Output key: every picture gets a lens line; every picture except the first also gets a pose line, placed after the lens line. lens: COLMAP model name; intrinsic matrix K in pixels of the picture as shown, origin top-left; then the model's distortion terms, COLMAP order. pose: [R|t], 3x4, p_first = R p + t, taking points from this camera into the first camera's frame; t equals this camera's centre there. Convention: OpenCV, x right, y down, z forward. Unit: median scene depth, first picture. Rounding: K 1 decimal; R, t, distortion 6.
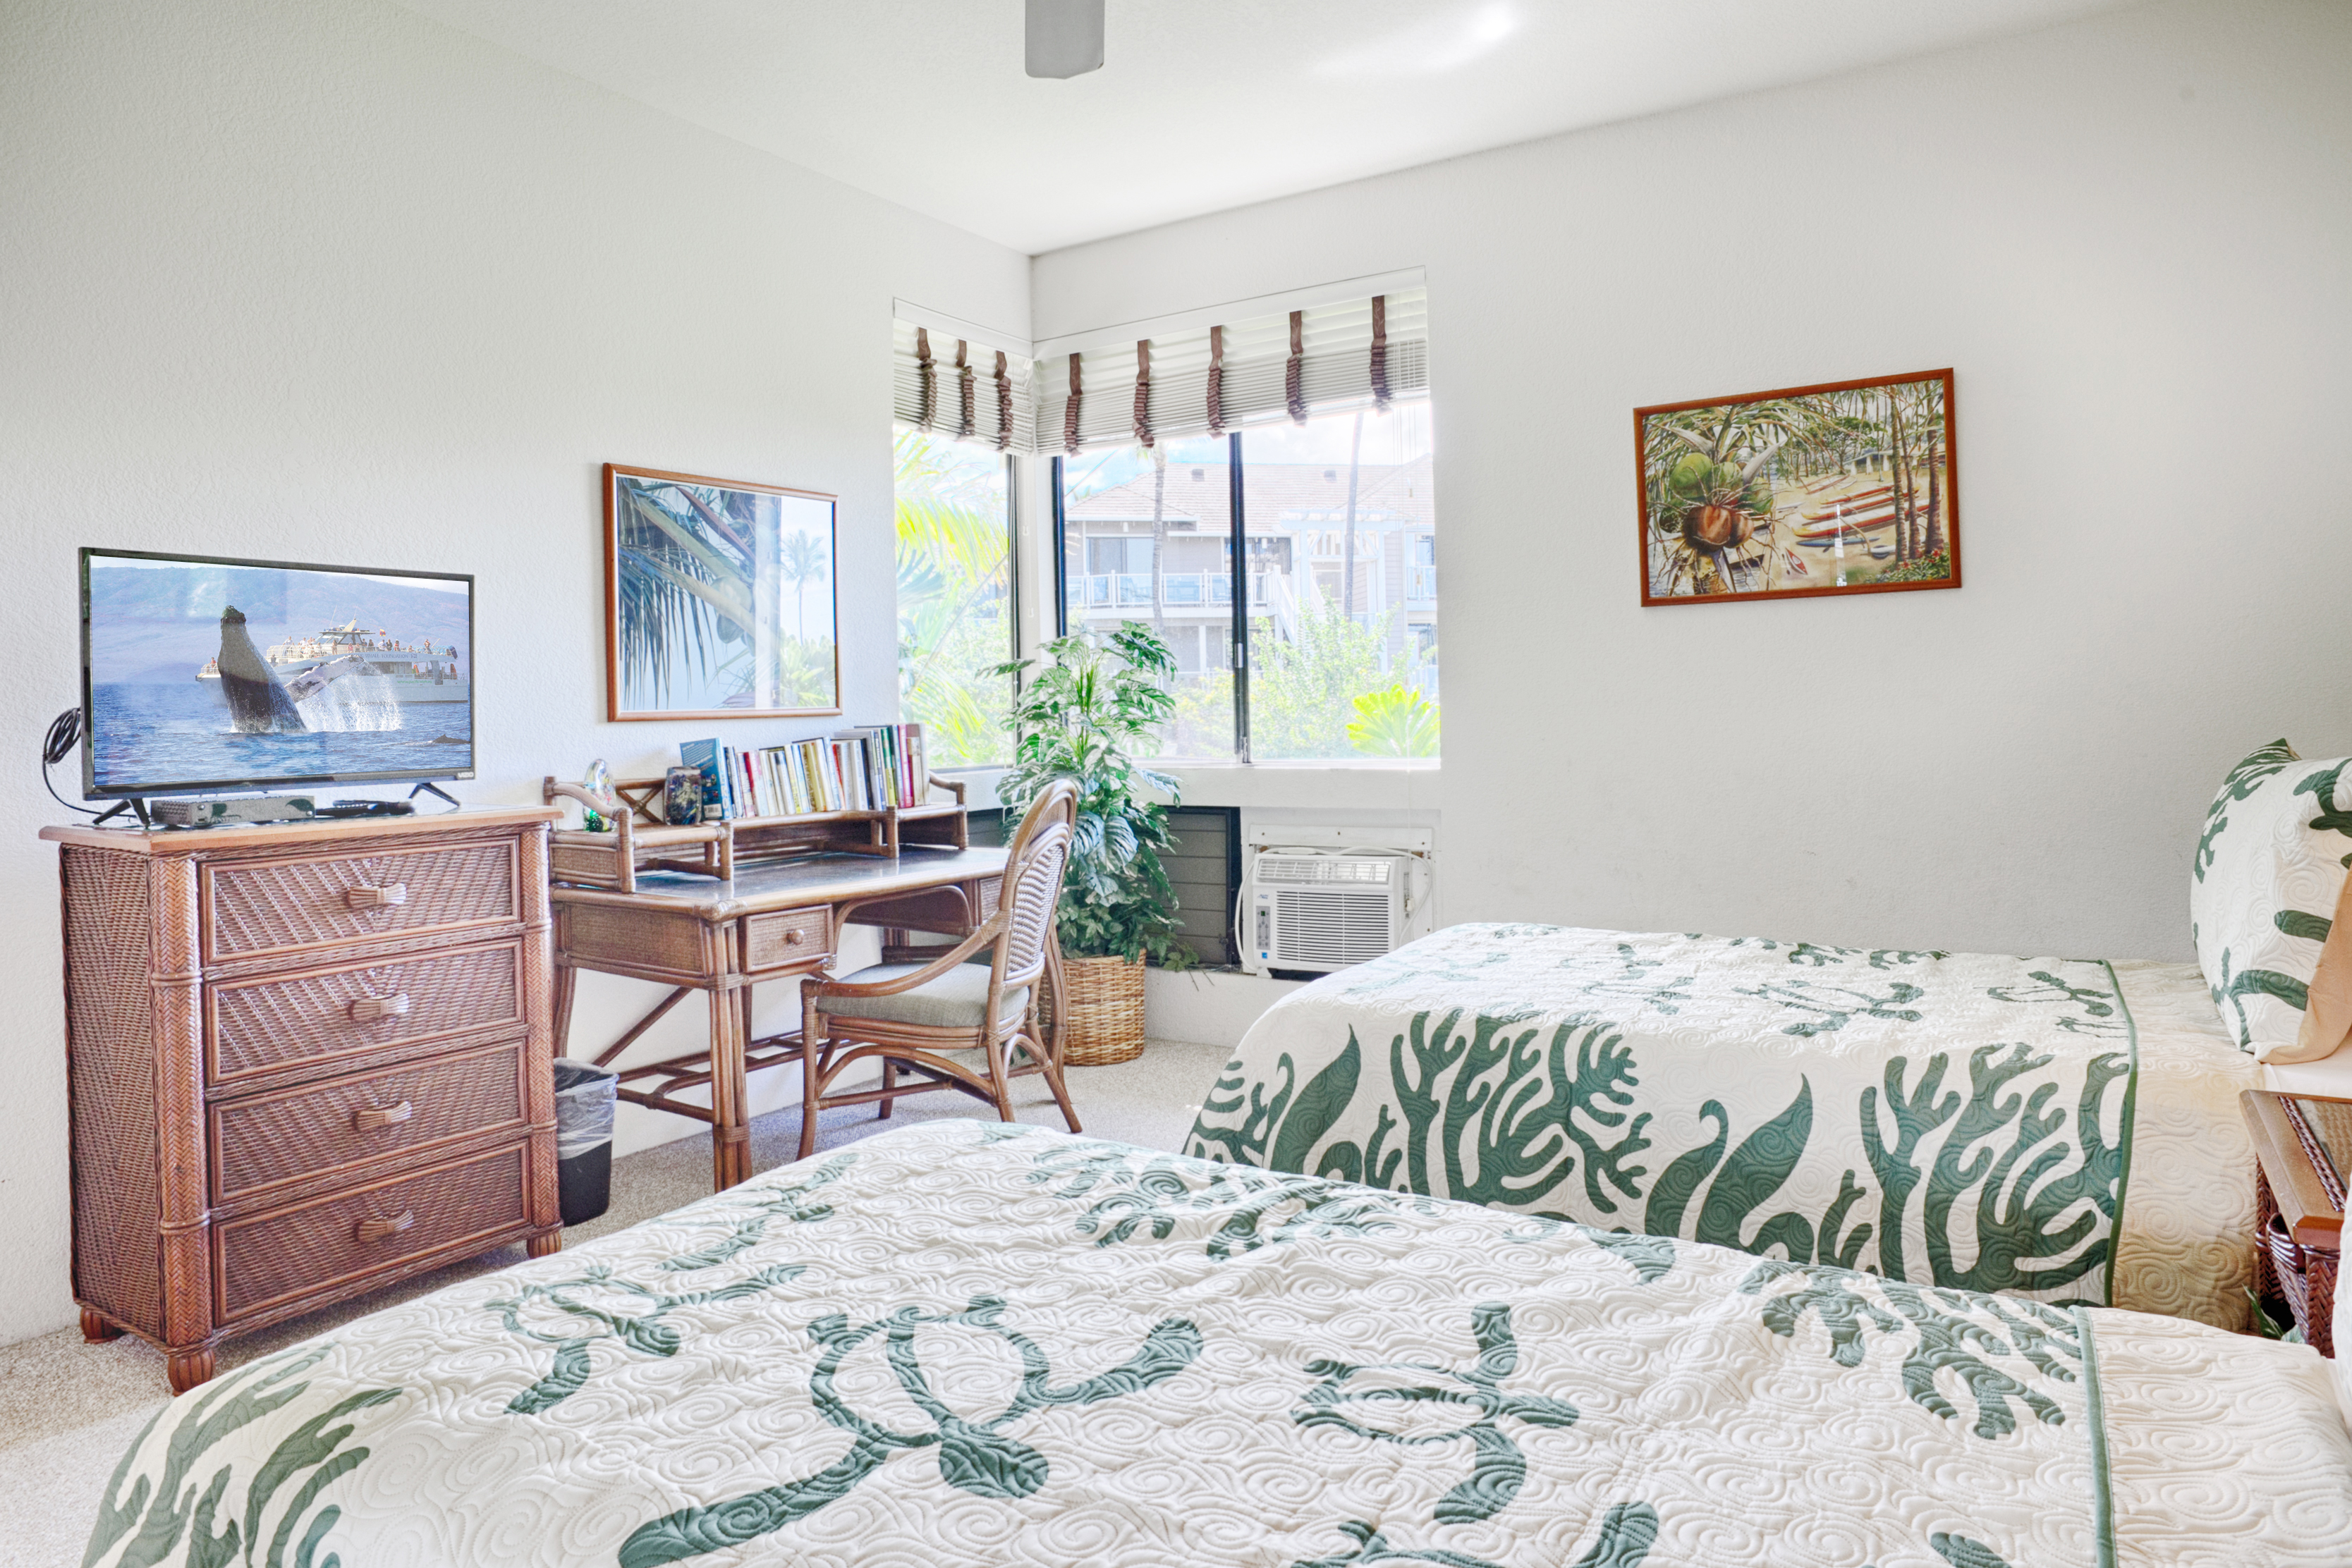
lens RADIAL K [[1390.8, 0, 1176.0], [0, 1390.8, 784.0], [0, 0, 1]] dist [-0.069827, 0.001339]
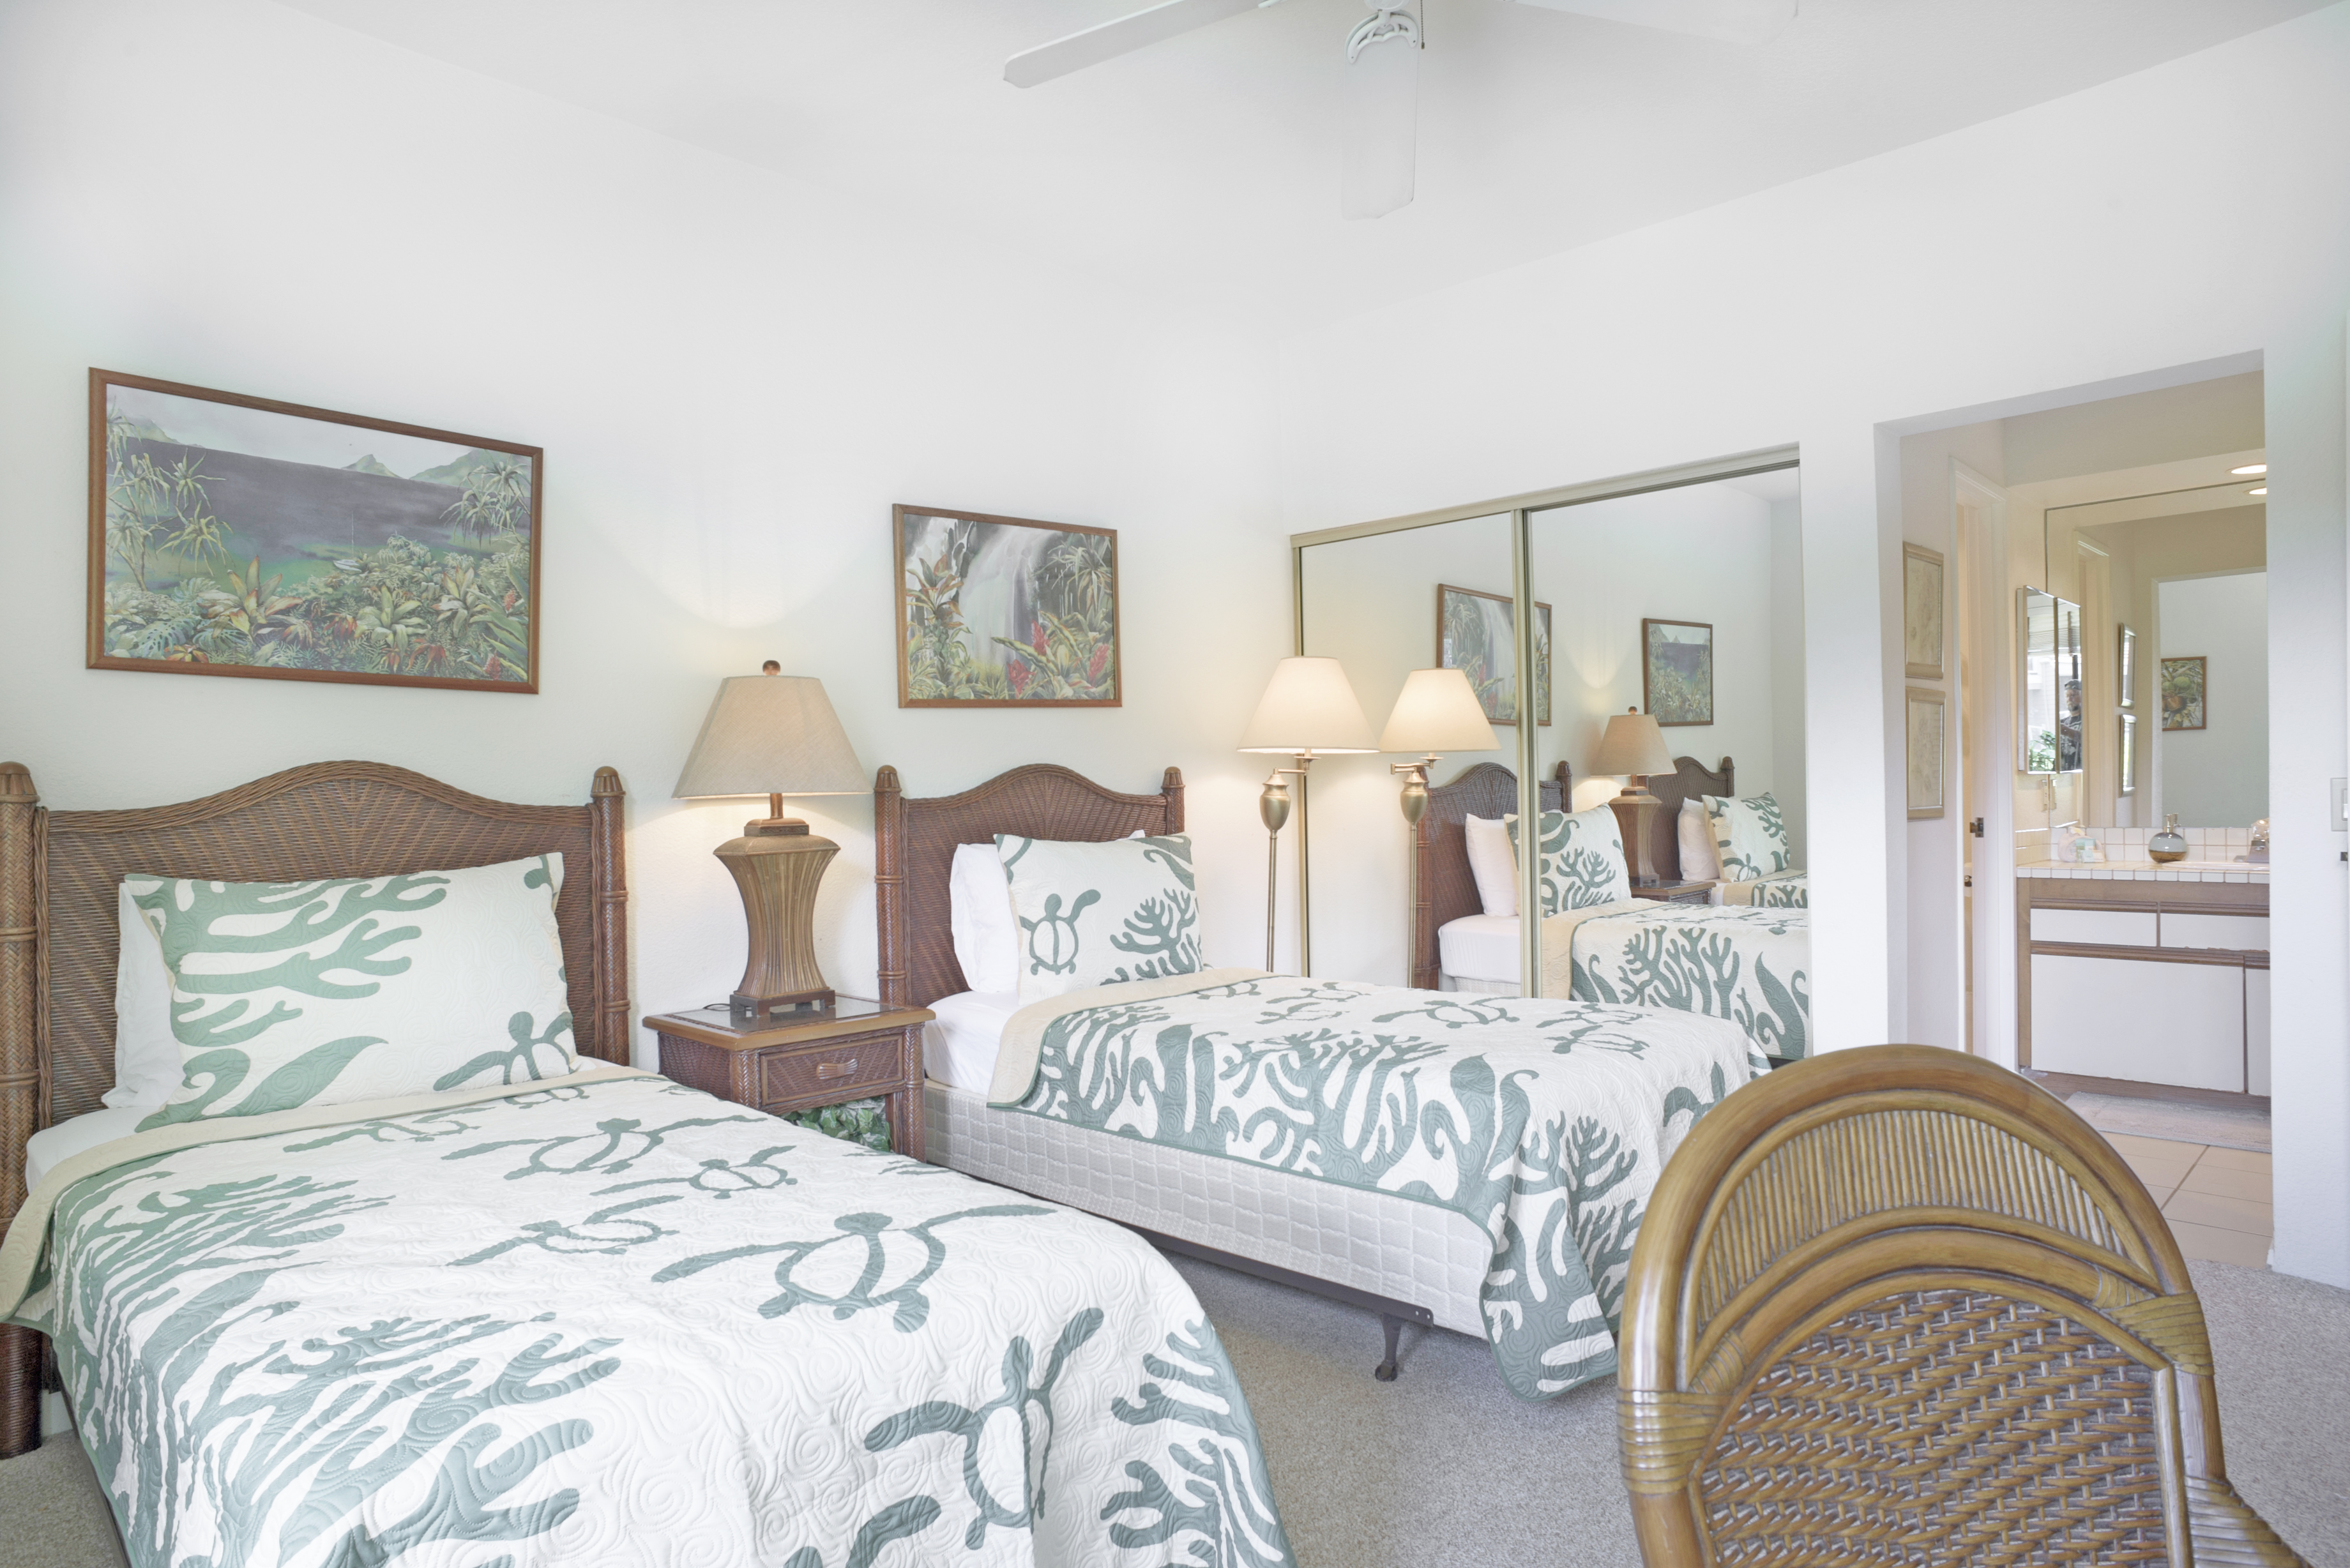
lens RADIAL K [[1389.6, 0, 1175.0], [0, 1389.6, 784.0], [0, 0, 1]] dist [-0.069827, 0.001339]
pose [[-0.976957, 0.019253, 0.212567, -0.897793], [0.018910, 0.999815, -0.003649, -0.071441], [-0.212598, 0.000455, -0.977140, 2.570452]]
